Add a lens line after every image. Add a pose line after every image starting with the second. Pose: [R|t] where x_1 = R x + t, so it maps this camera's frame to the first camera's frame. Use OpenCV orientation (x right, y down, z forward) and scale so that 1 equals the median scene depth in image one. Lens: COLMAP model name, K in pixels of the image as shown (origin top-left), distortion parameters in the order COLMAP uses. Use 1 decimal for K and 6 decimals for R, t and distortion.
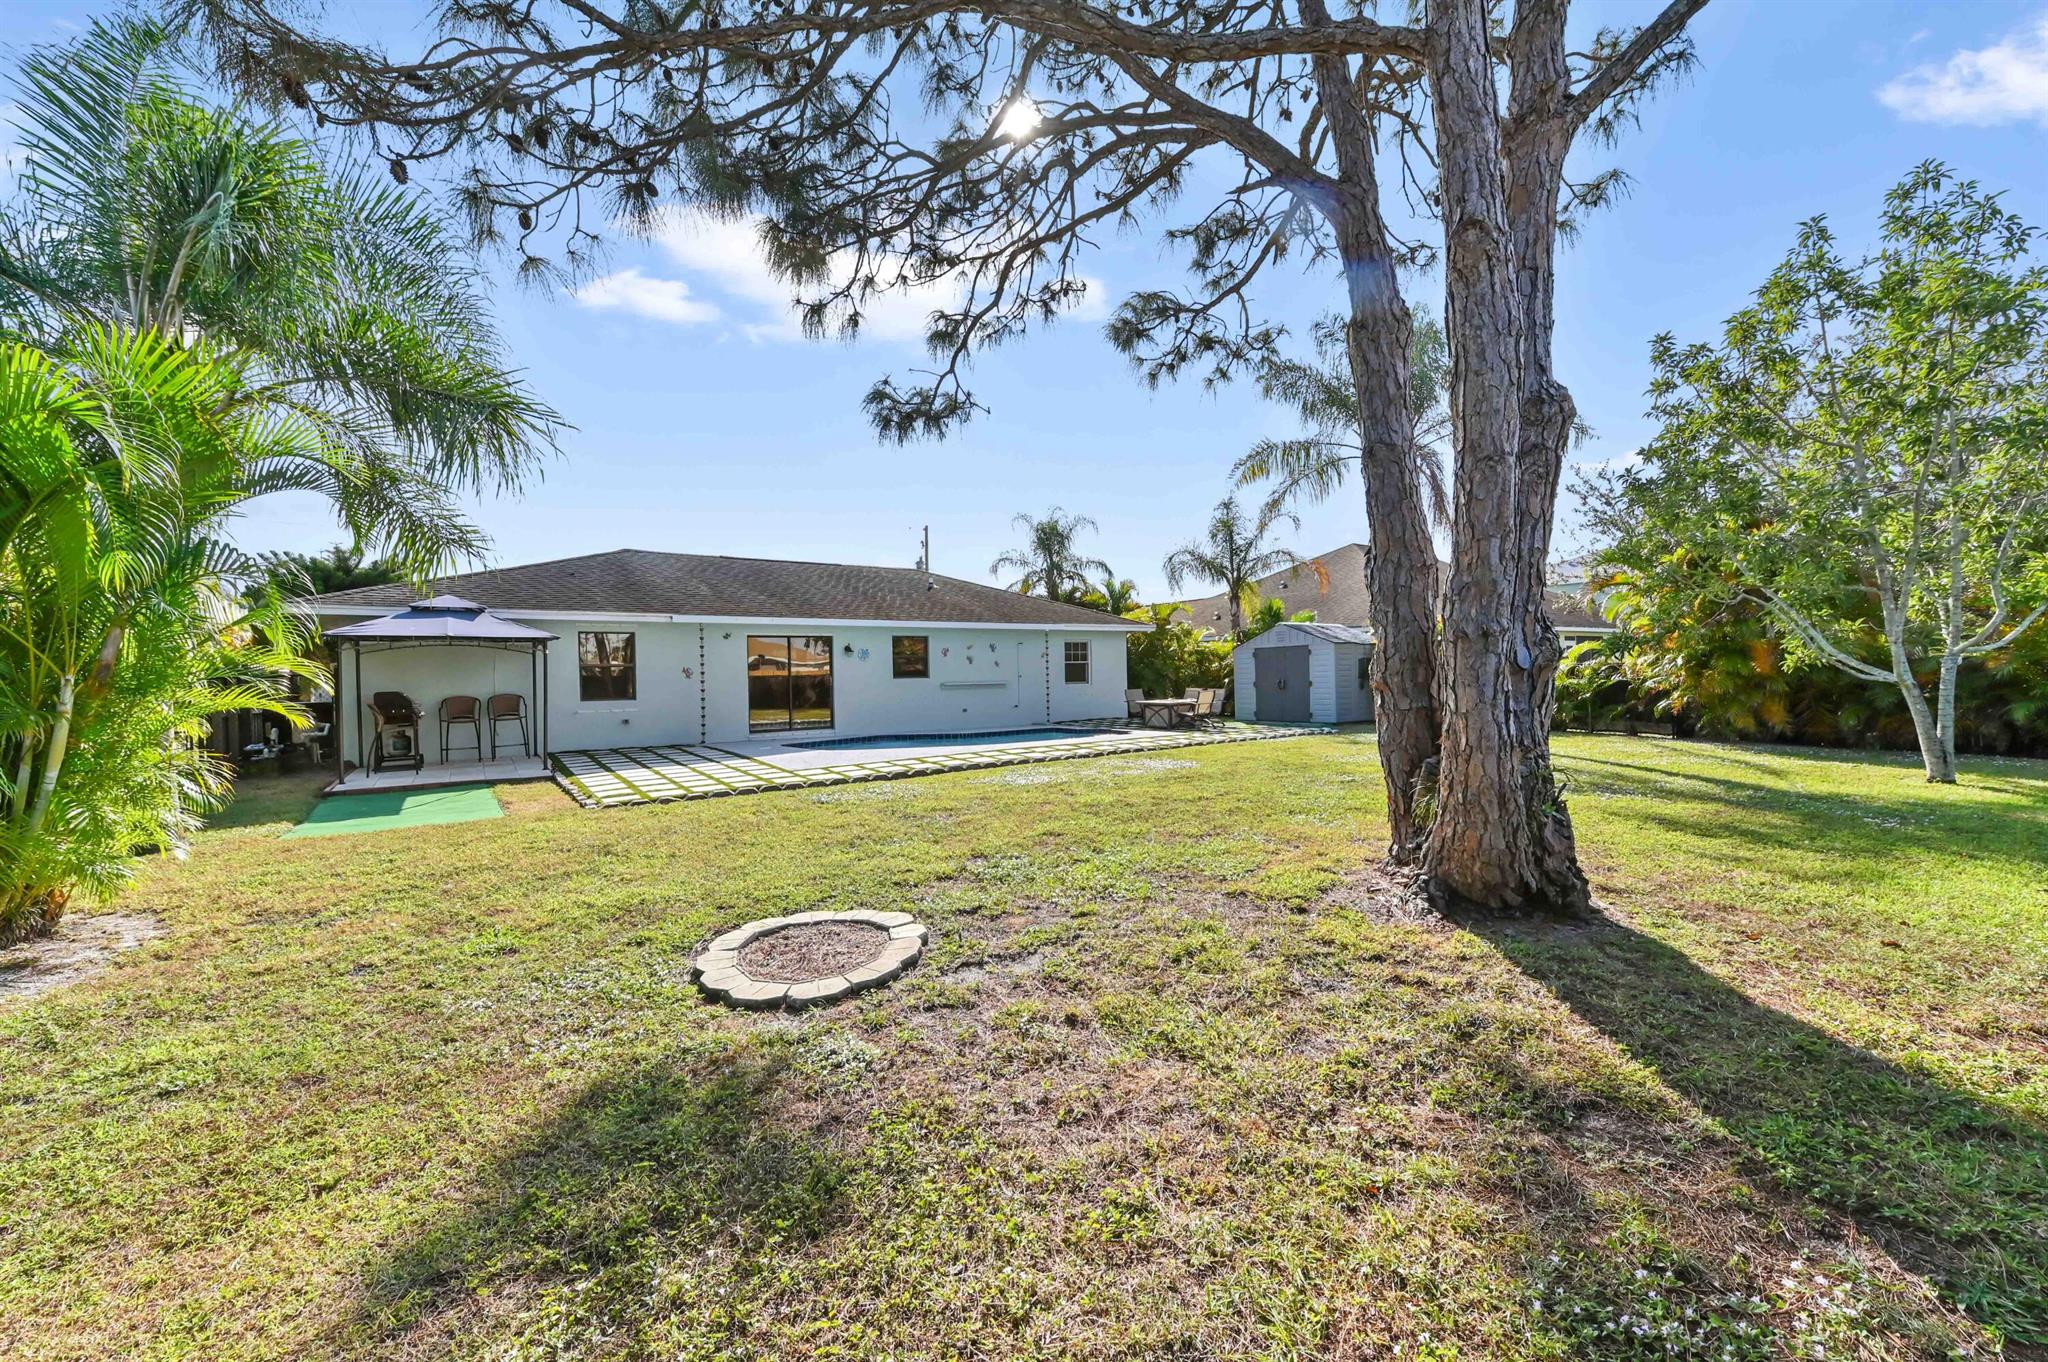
lens RADIAL K [[795.6, 0, 1024.0], [0, 795.6, 681.0], [0, 0, 1]] dist [0.015779, -0.000018]
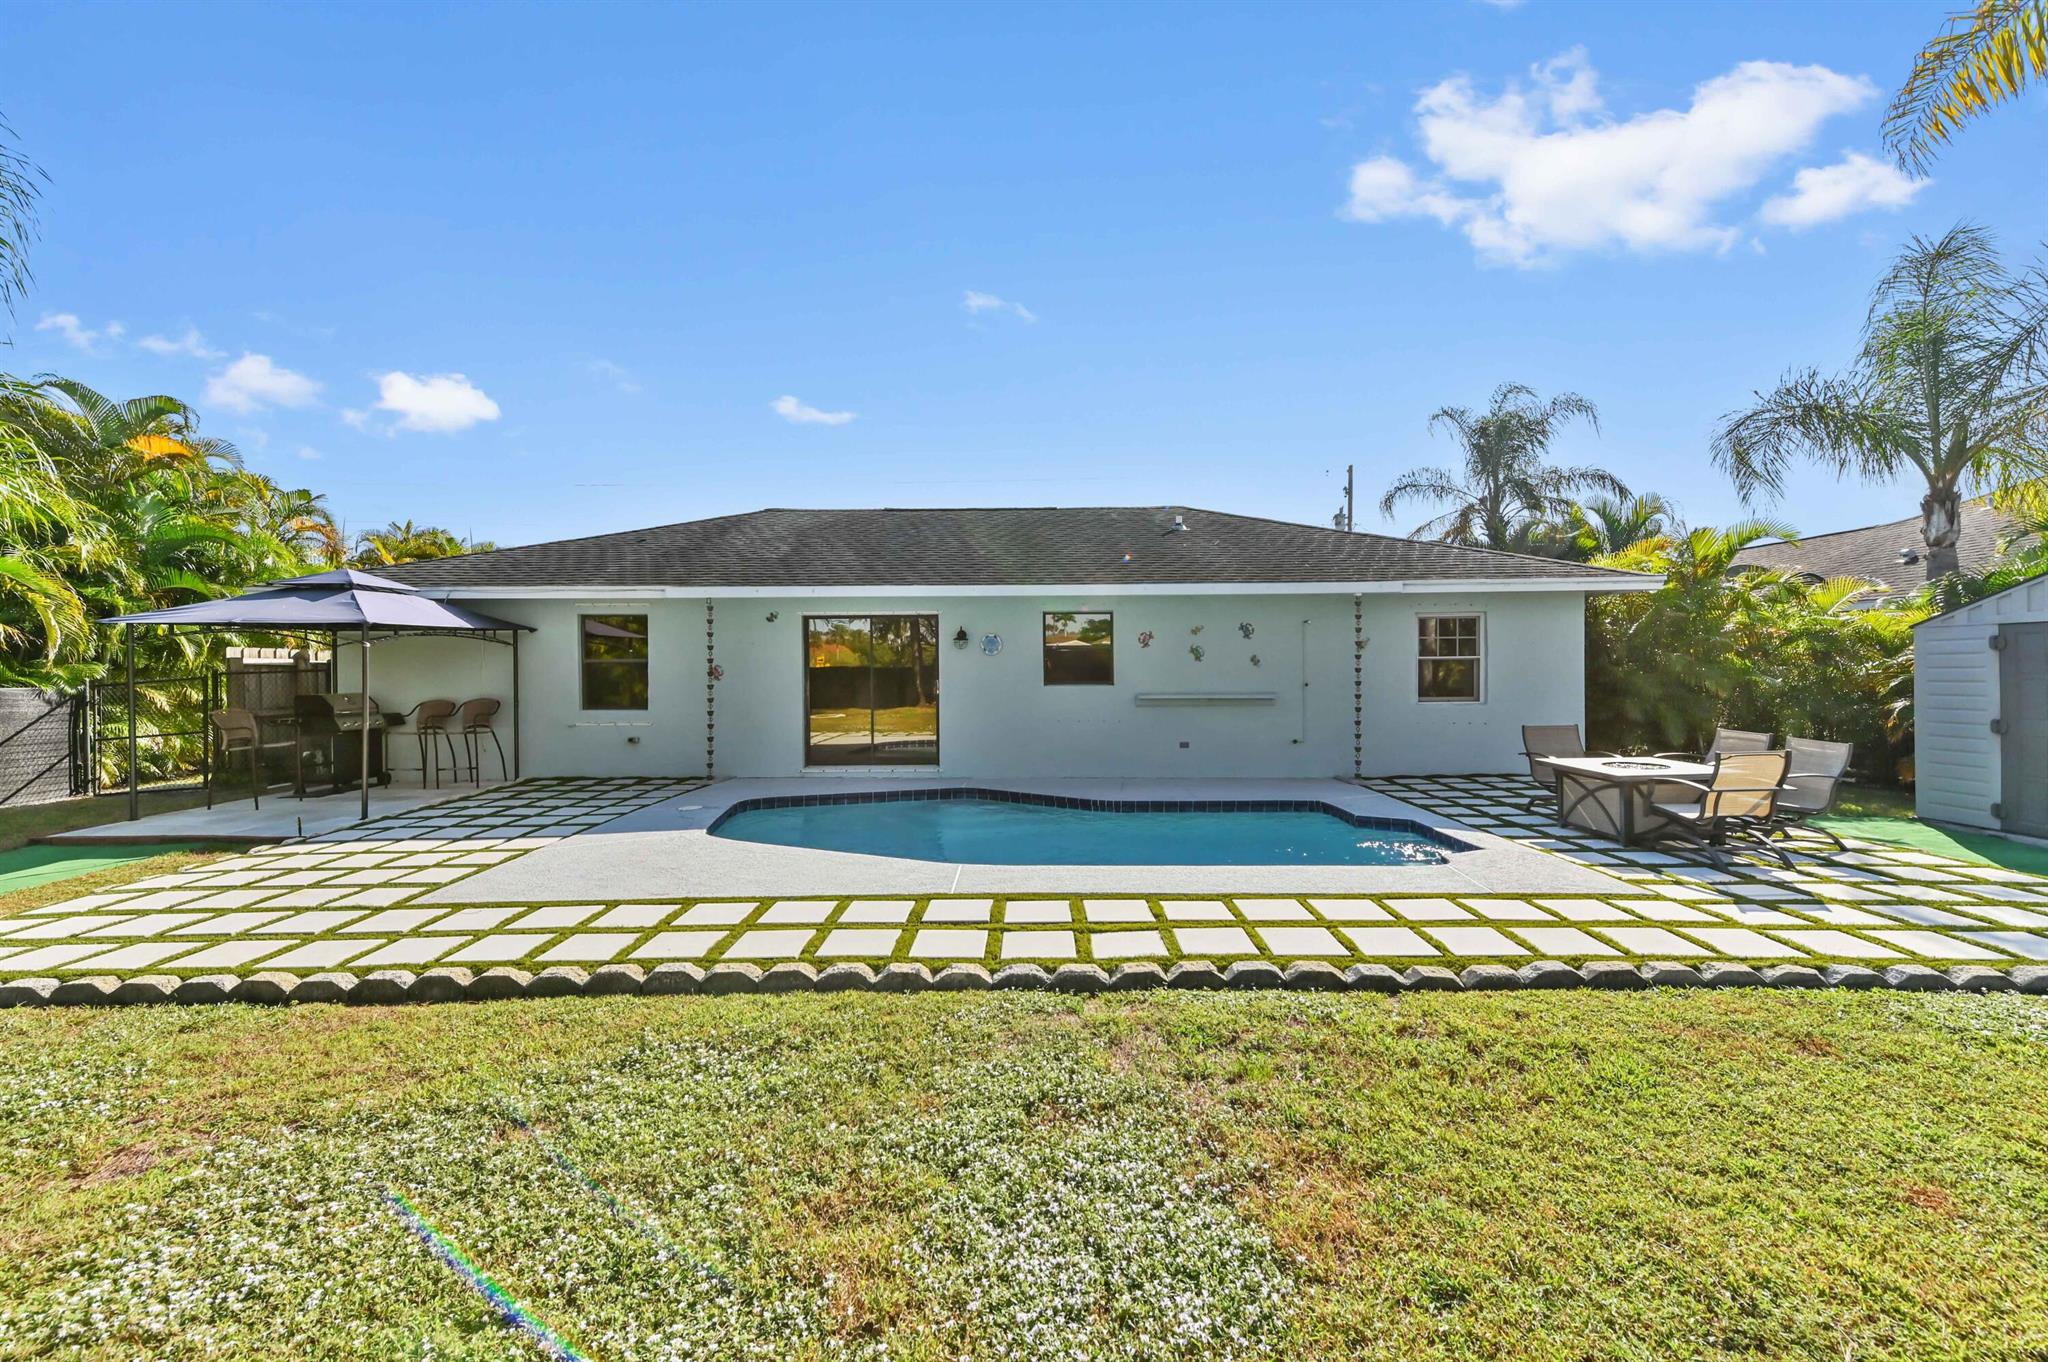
lens RADIAL K [[807.6, 0, 1022.8], [0, 807.6, 667.7], [0, 0, 1]] dist [0.014397, 0.000351]
pose [[0.814076, 0.016786, -0.580515, 0.155835], [-0.015028, 0.999856, 0.007837, -0.018963], [0.580563, 0.002345, 0.814212, 0.471949]]
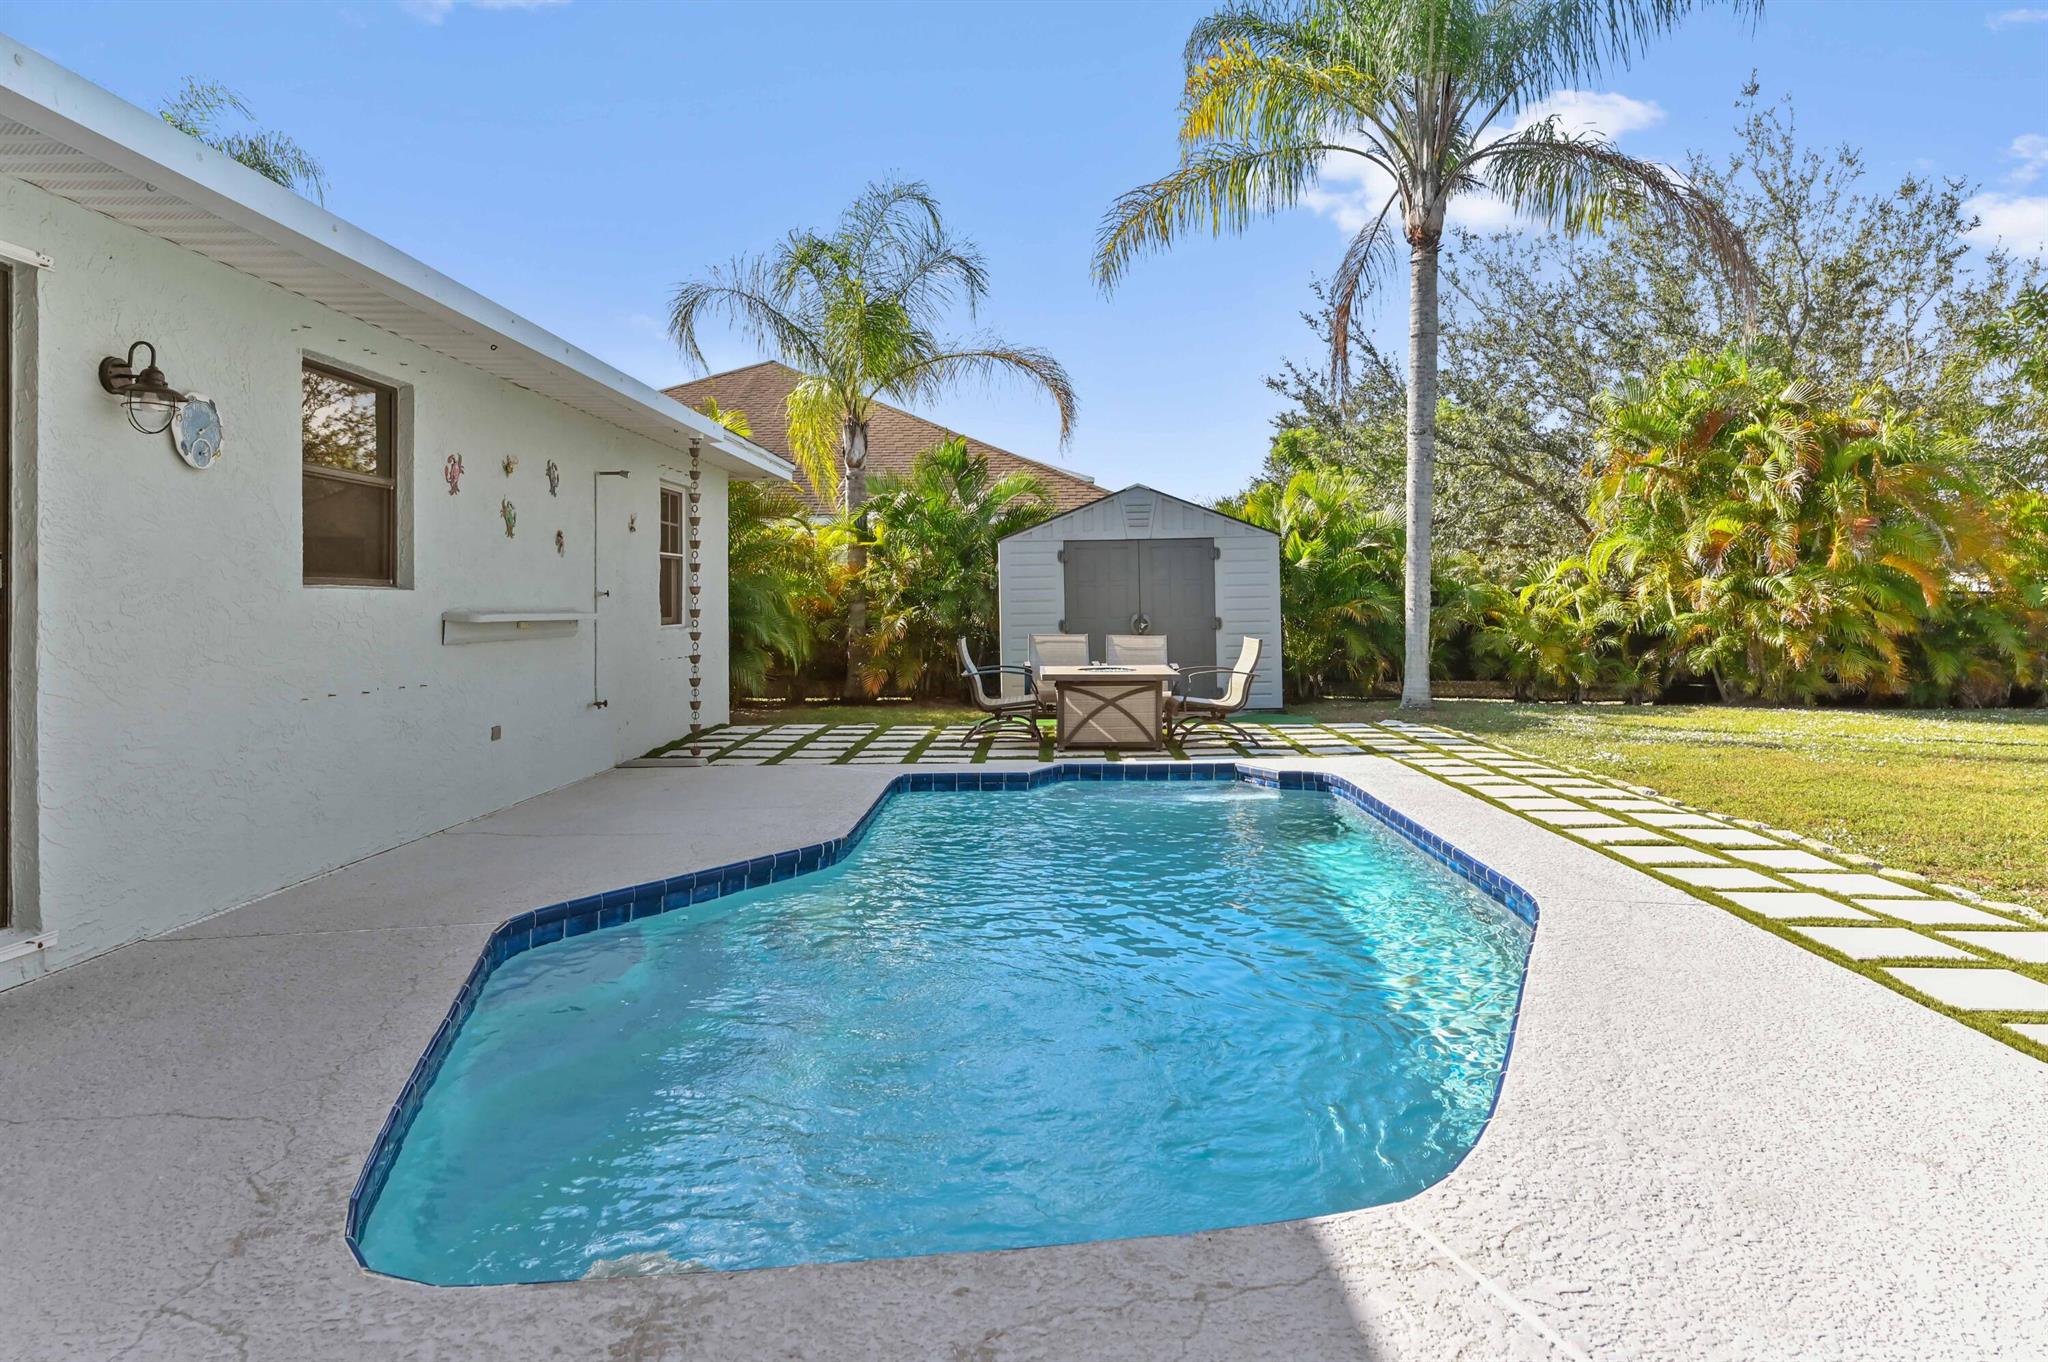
lens RADIAL K [[1286.2, 0, 1020.8], [0, 1286.2, 604.5], [0, 0, 1]] dist [-0.002860, -0.000725]
pose [[0.591553, 0.016614, 0.806095, -0.284864], [0.003211, 0.999731, -0.022962, 0.008600], [-0.806259, 0.016172, 0.591341, 0.640548]]
